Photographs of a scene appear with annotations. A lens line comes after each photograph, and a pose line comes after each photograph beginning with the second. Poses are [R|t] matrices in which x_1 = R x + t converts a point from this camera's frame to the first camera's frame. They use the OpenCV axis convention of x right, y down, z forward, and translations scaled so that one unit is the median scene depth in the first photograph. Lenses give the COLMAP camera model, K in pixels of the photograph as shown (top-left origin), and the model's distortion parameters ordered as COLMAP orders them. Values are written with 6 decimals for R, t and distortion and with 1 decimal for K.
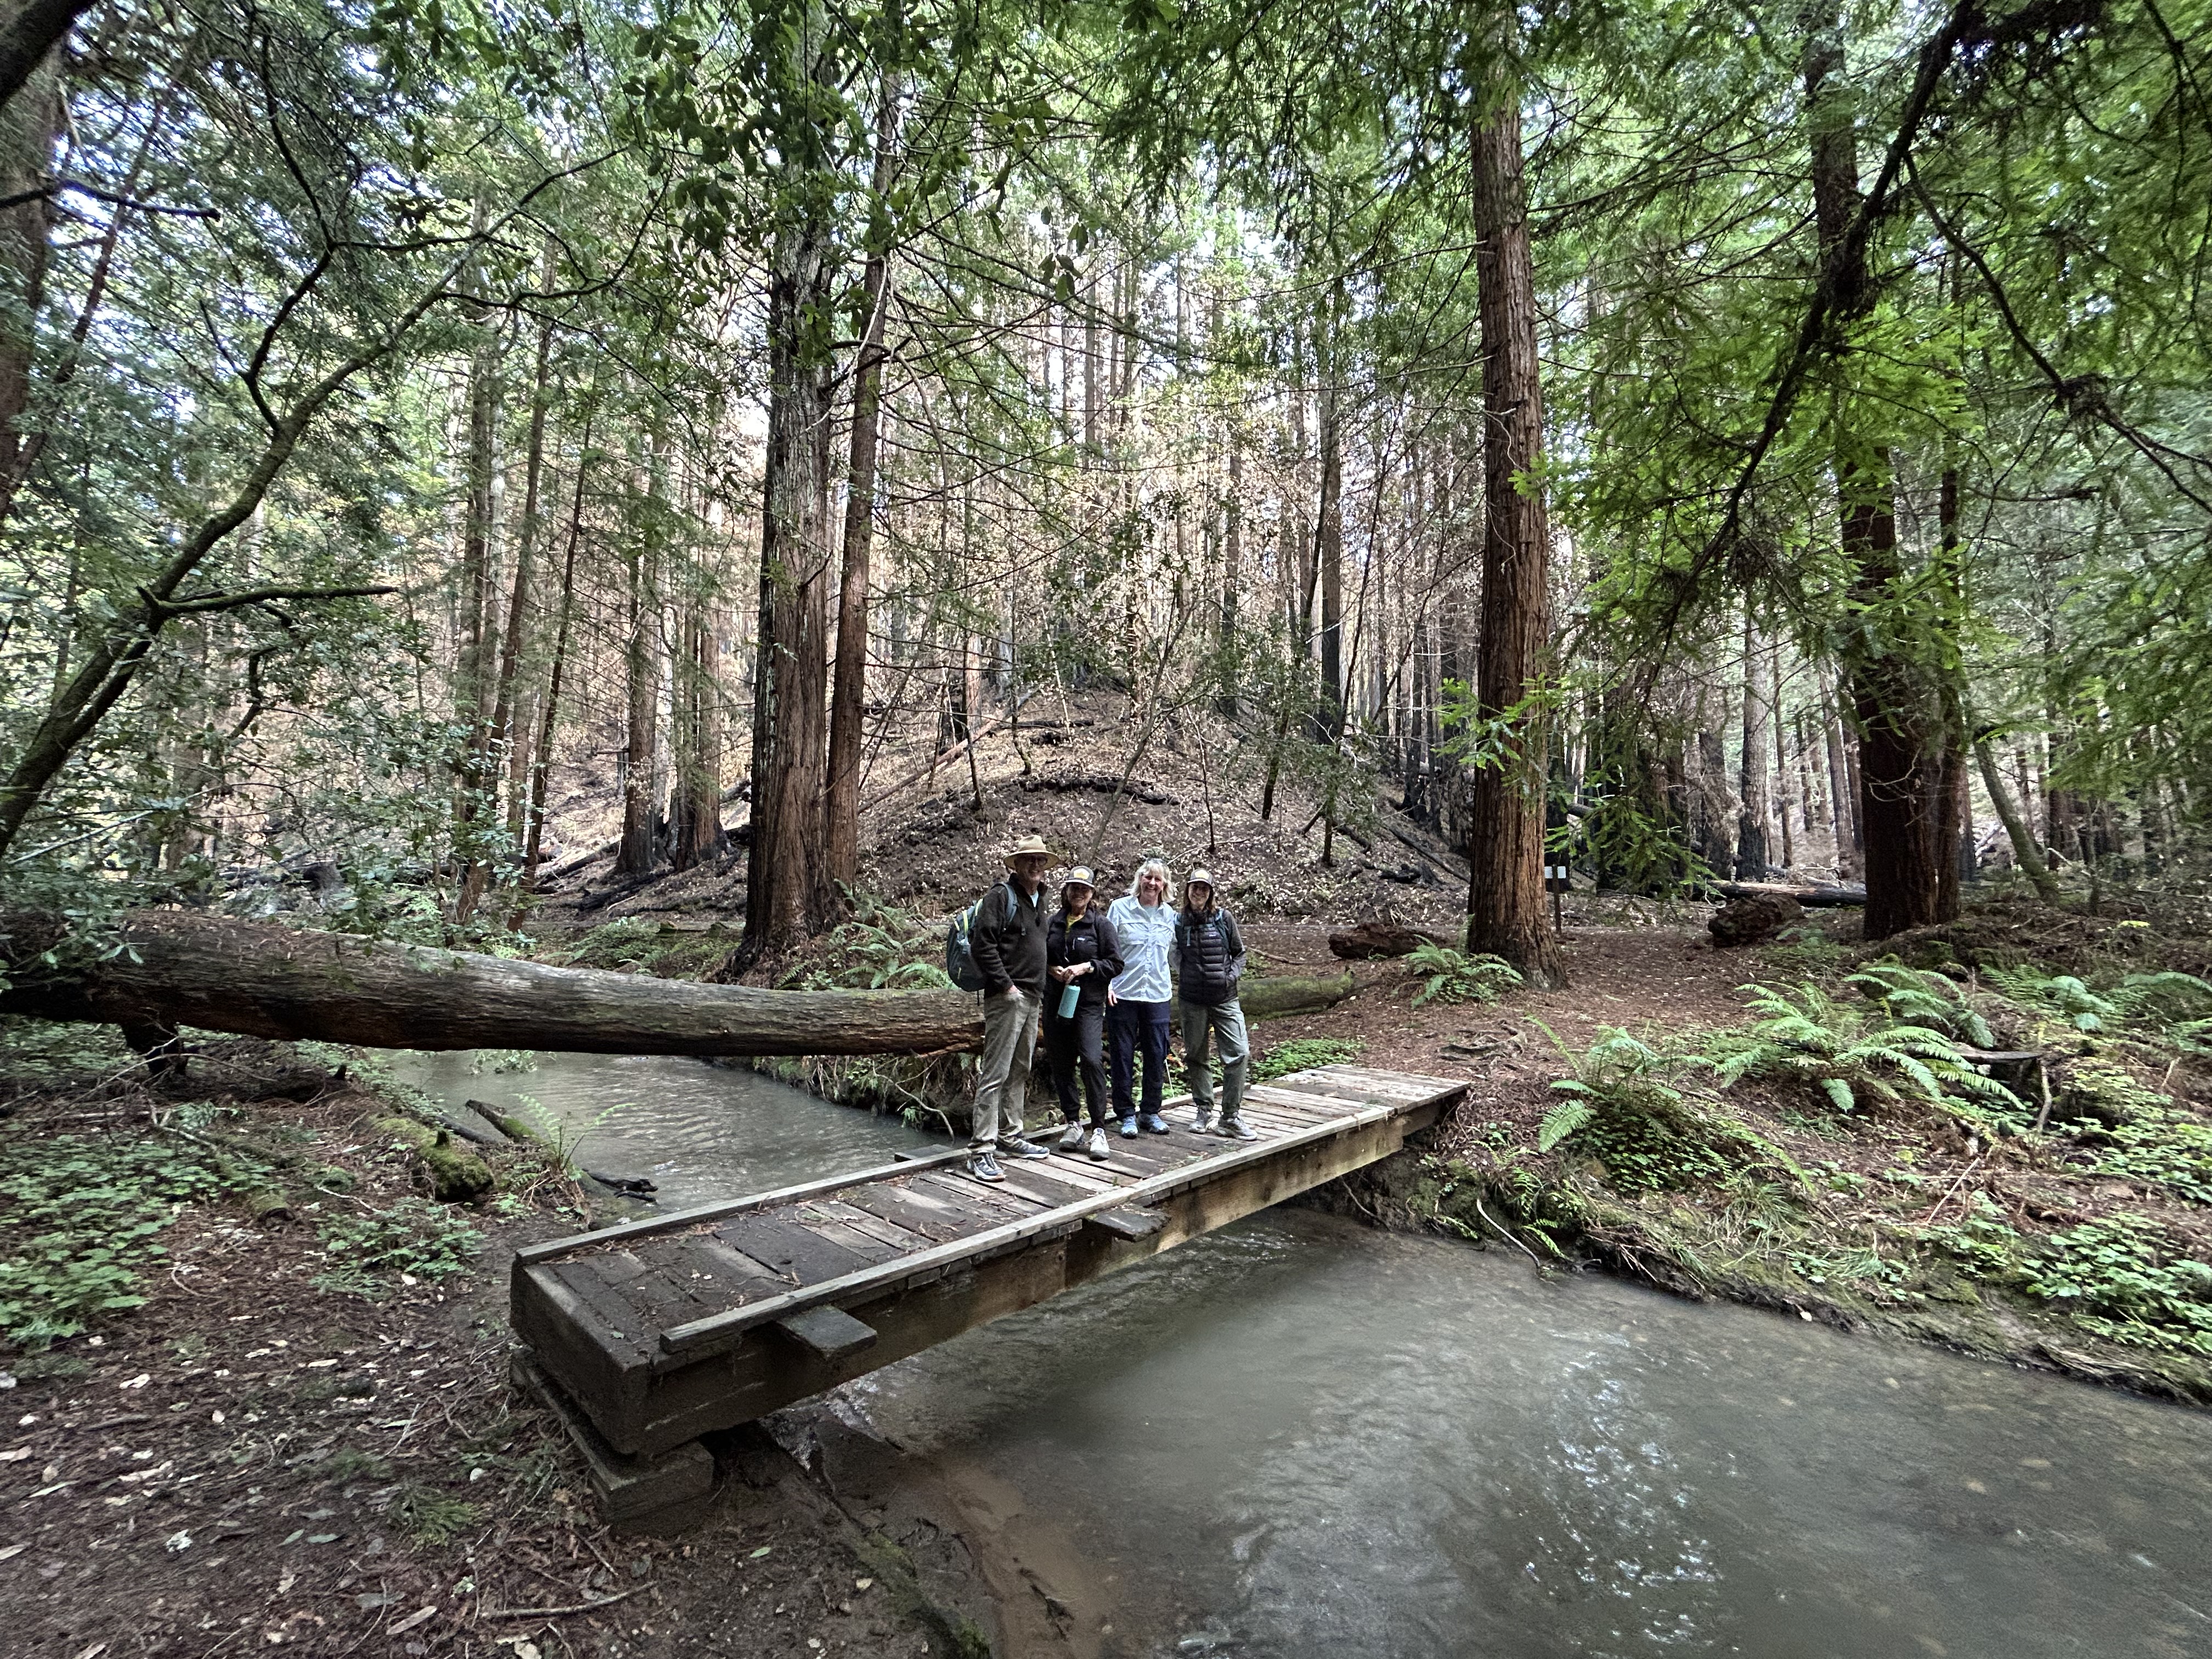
lens RADIAL K [[887.7, 0, 1101.8], [0, 887.7, 825.9], [0, 0, 1]] dist [0.000746, 0.000320]
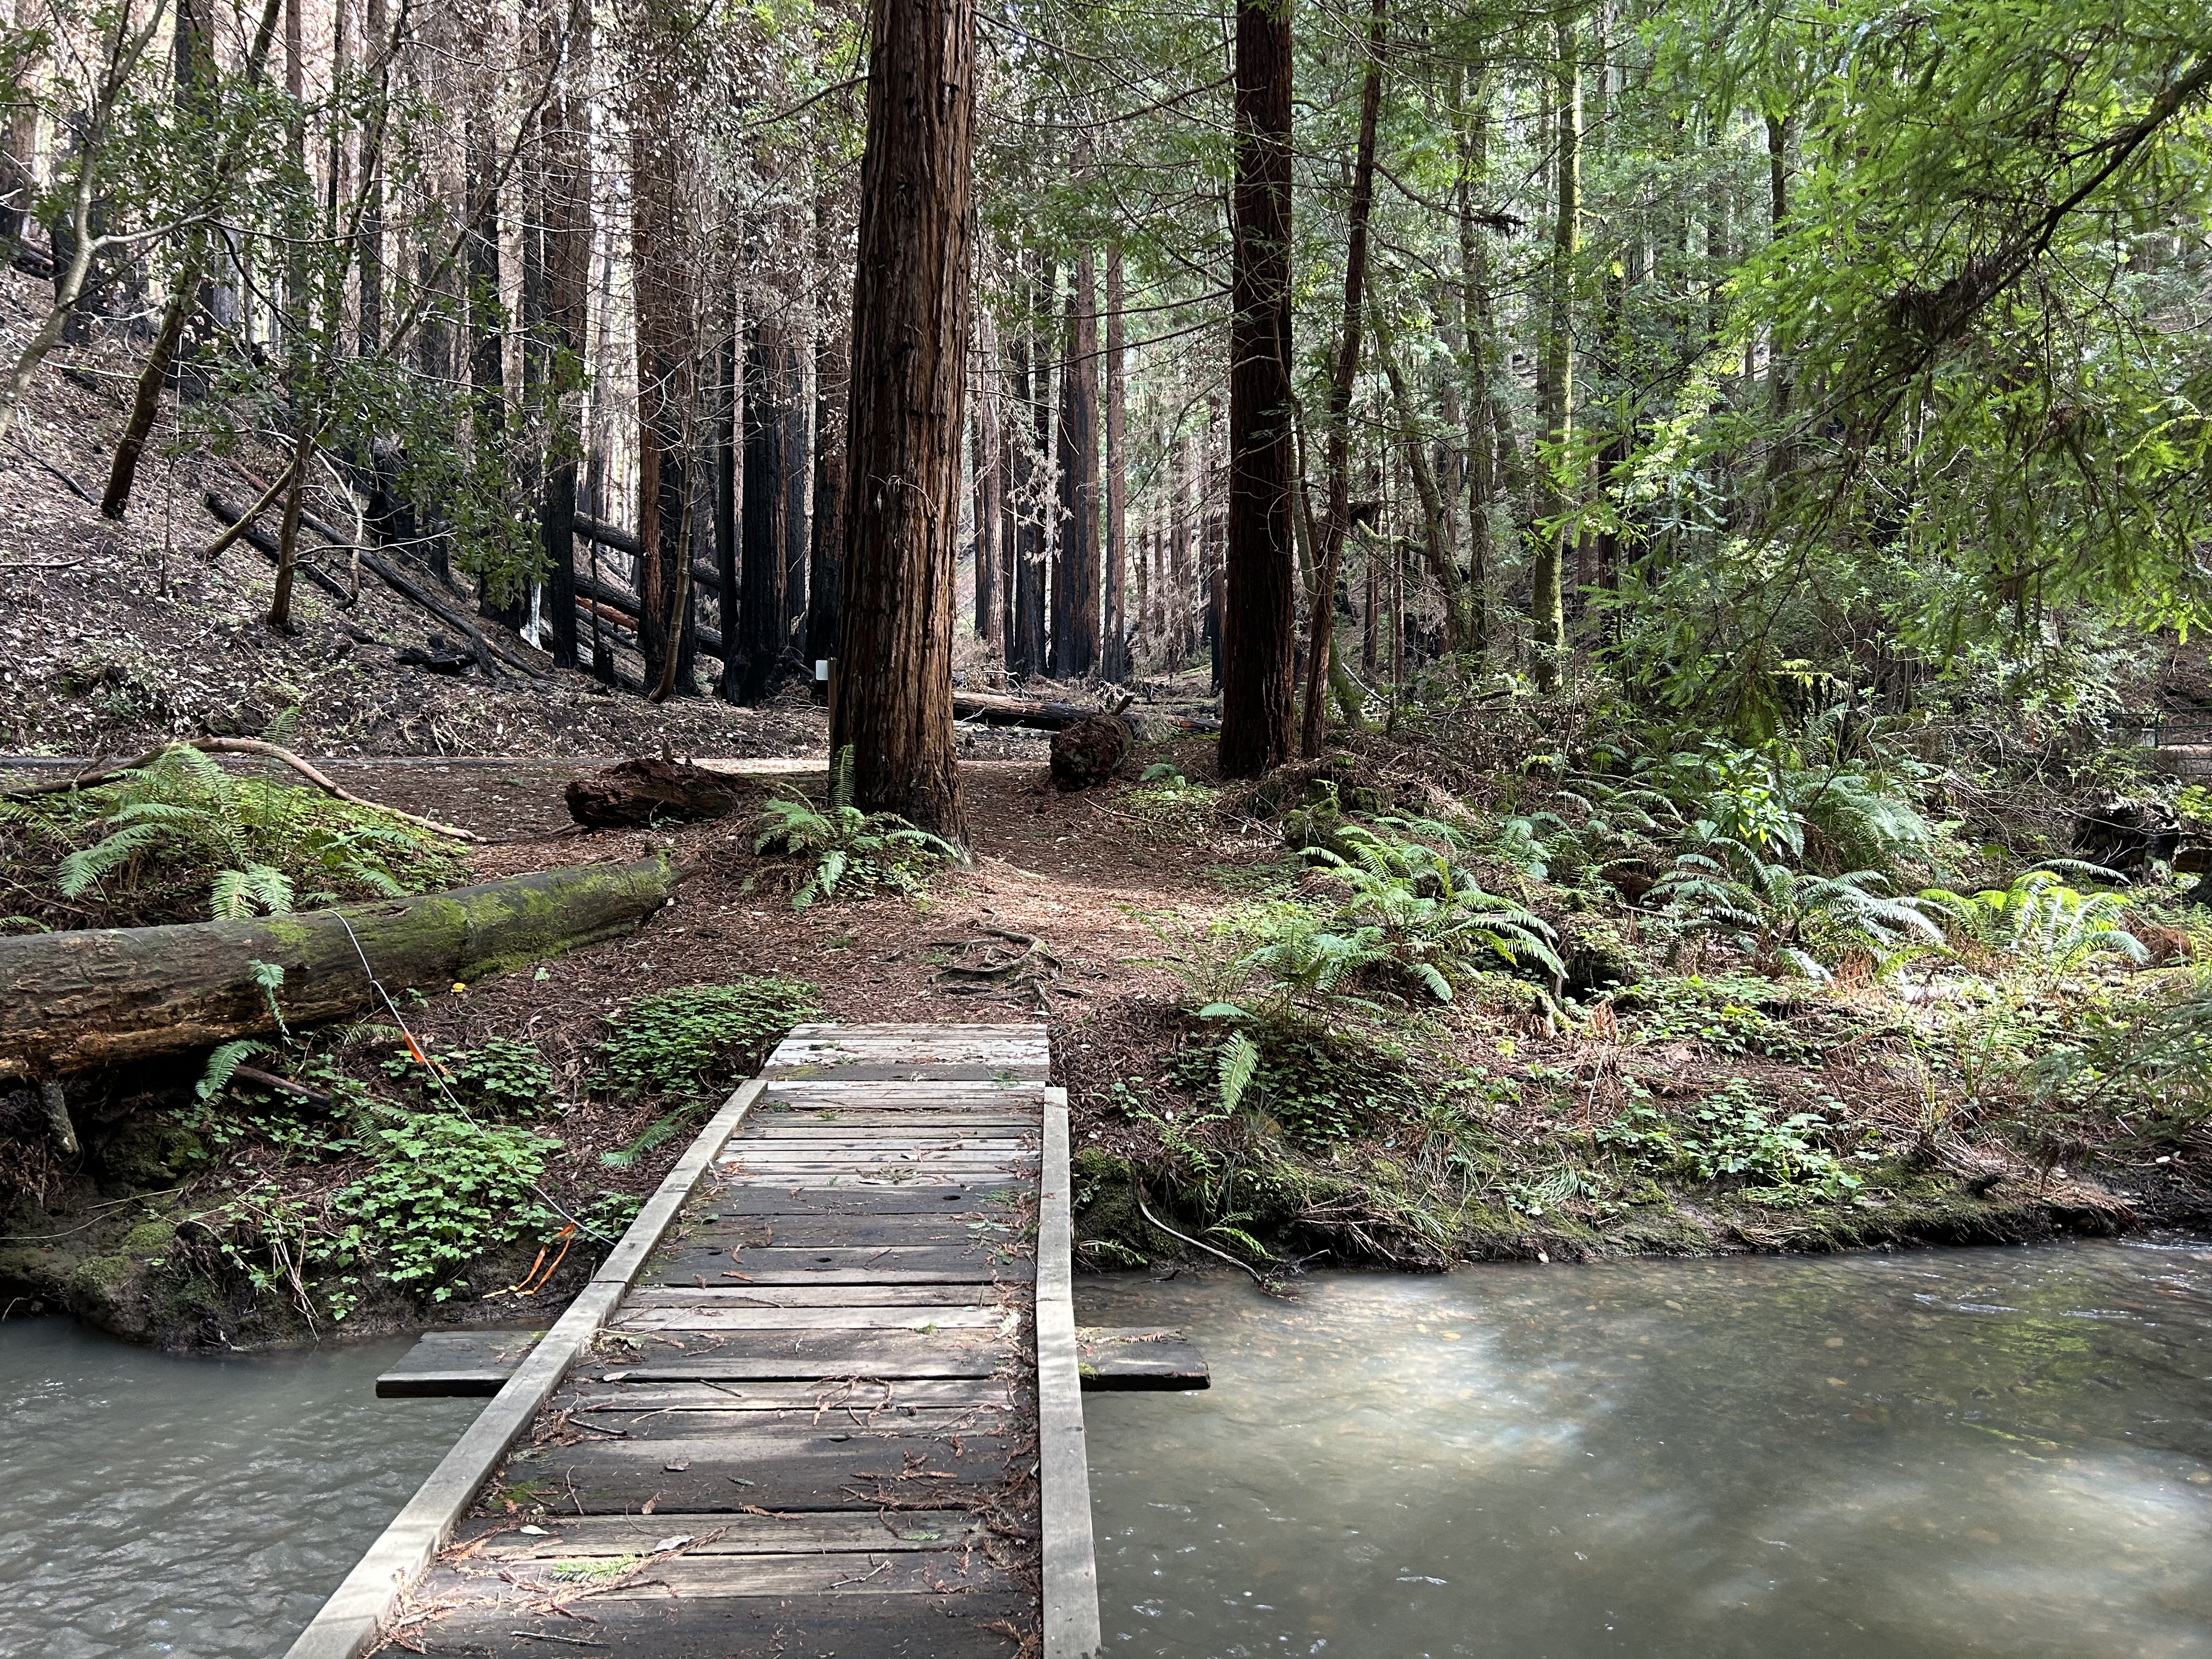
lens RADIAL K [[1646.5, 0, 1105.0], [0, 1646.5, 829.1], [0, 0, 1]] dist [0.029897, -0.000342]
pose [[0.692642, -0.034534, 0.720454, -0.439912], [-0.080159, 0.988980, 0.124470, 0.013471], [-0.716813, -0.143964, 0.682241, 0.262821]]
